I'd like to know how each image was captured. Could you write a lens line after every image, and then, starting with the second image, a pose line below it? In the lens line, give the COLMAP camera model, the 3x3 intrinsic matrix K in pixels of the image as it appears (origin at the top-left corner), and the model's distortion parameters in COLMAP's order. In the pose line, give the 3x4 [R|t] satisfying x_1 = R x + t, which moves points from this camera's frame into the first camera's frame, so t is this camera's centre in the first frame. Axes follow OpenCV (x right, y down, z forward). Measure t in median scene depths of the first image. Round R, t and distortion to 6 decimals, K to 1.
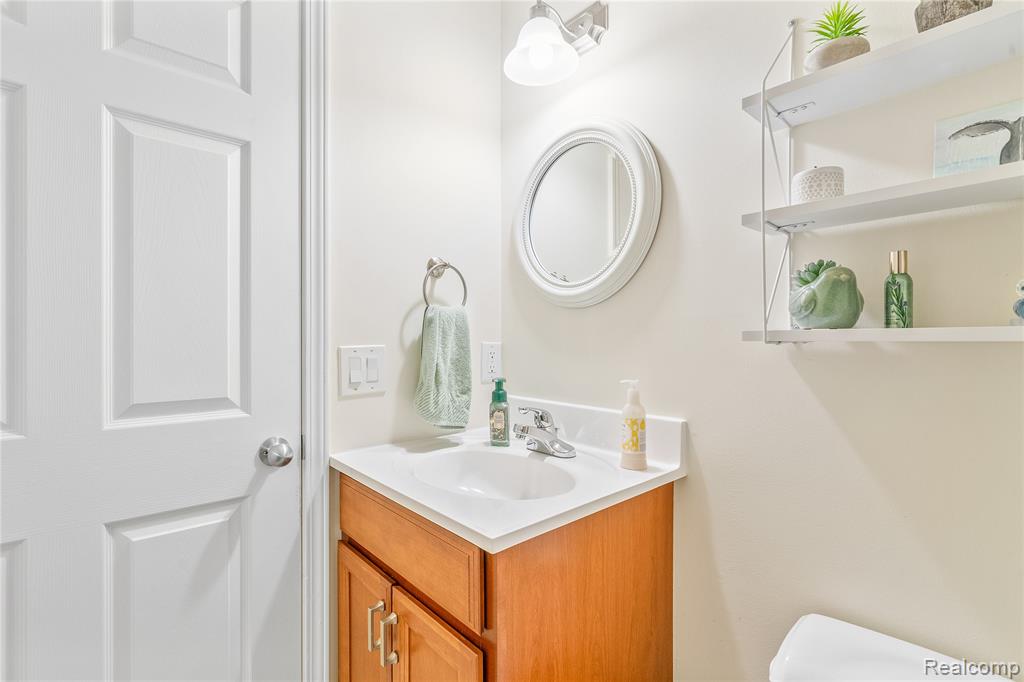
lens RADIAL K [[467.2, 0, 506.2], [0, 467.2, 343.4], [0, 0, 1]] dist [-0.000113, 0.001595]
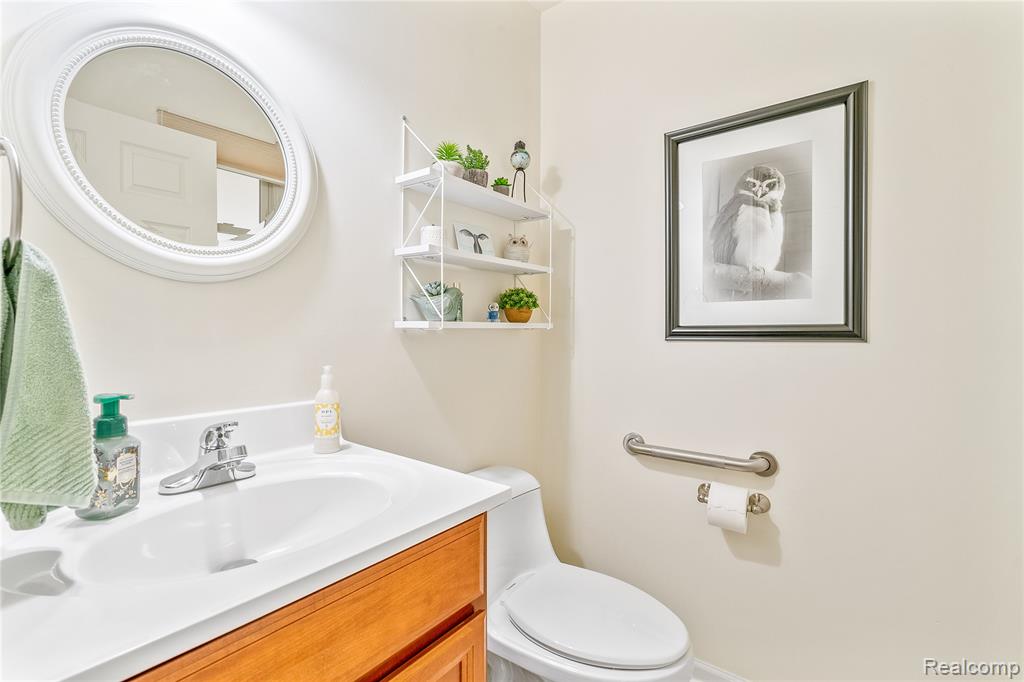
lens RADIAL K [[467.2, 0, 503.9], [0, 467.2, 336.4], [0, 0, 1]] dist [-0.000113, 0.001595]
pose [[-0.160828, -0.022807, 0.986719, -0.651059], [-0.000211, 0.999734, 0.023073, -0.009386], [-0.986982, 0.003502, -0.160790, 0.636386]]
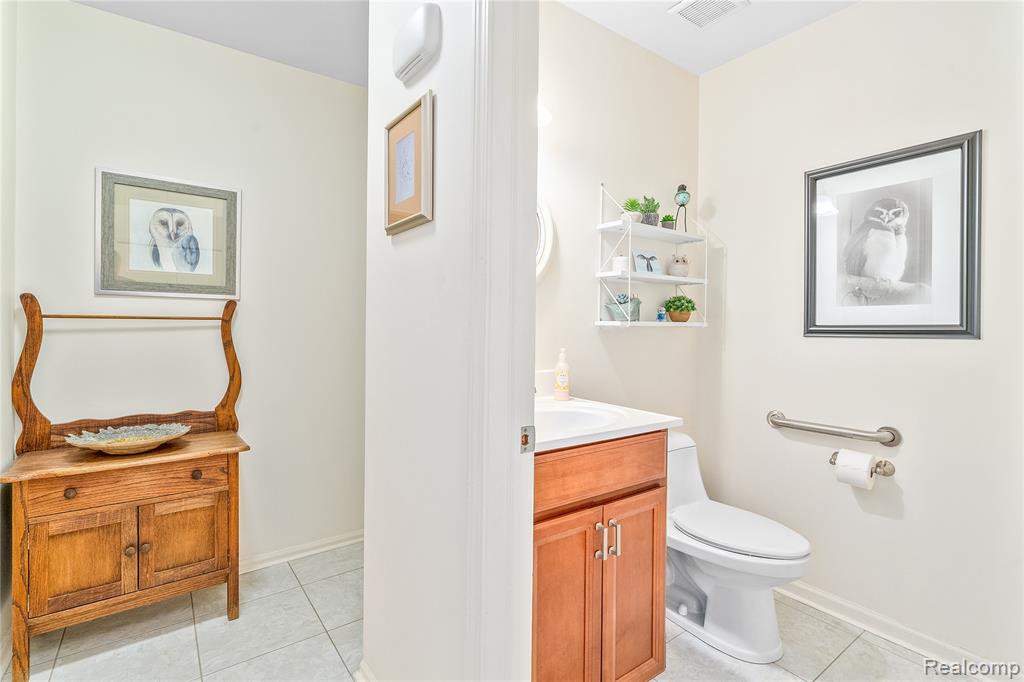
lens RADIAL K [[467.2, 0, 515.6], [0, 467.2, 332.5], [0, 0, 1]] dist [-0.000113, 0.001595]
pose [[0.117626, -0.021671, 0.992822, -1.151005], [-0.003928, 0.999744, 0.022288, -0.014711], [-0.993050, -0.006522, 0.117510, 0.783861]]
